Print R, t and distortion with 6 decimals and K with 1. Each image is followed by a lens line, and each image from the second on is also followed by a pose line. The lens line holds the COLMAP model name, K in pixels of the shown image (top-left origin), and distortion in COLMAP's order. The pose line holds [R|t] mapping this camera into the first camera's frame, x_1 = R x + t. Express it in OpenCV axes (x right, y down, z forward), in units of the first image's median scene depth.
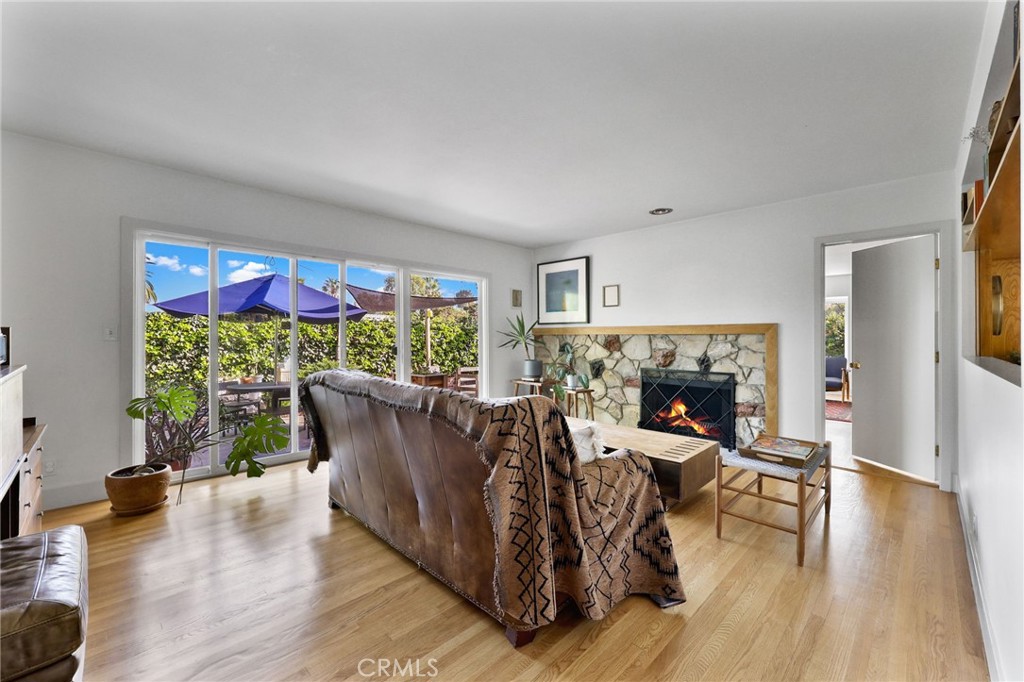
lens RADIAL K [[418.7, 0, 512.5], [0, 418.7, 337.8], [0, 0, 1]] dist [0.000089, 0.000005]
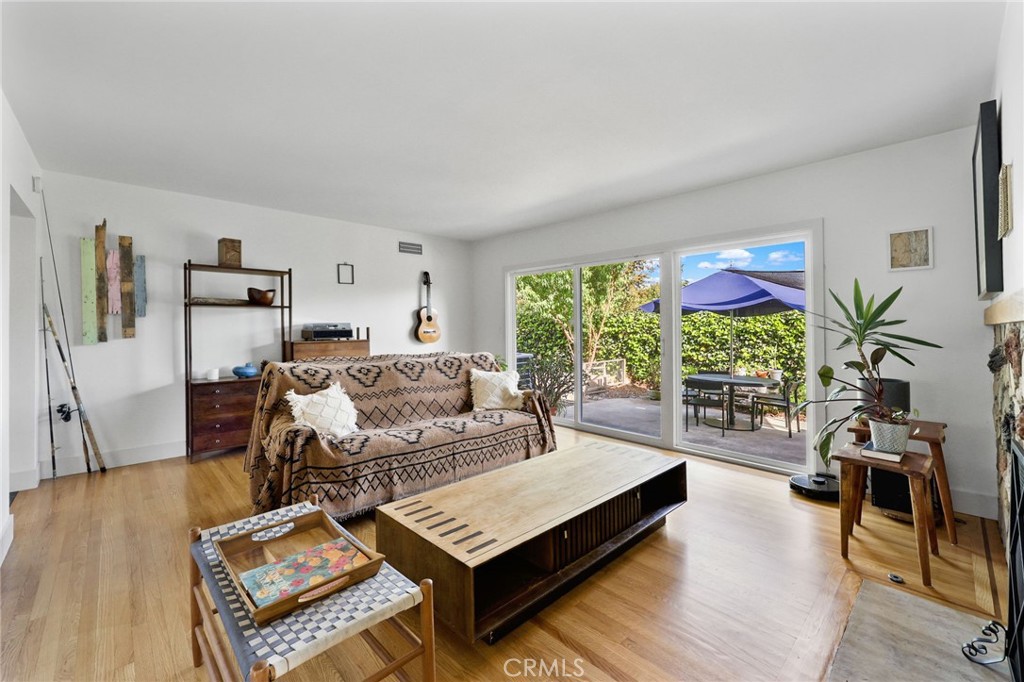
lens RADIAL K [[418.7, 0, 512.4], [0, 418.7, 333.6], [0, 0, 1]] dist [0.000089, 0.000005]
pose [[-0.019961, 0.004316, -0.999791, 0.383109], [-0.000757, 0.999990, 0.004332, 0.001575], [0.999800, 0.000843, -0.019958, 0.428408]]
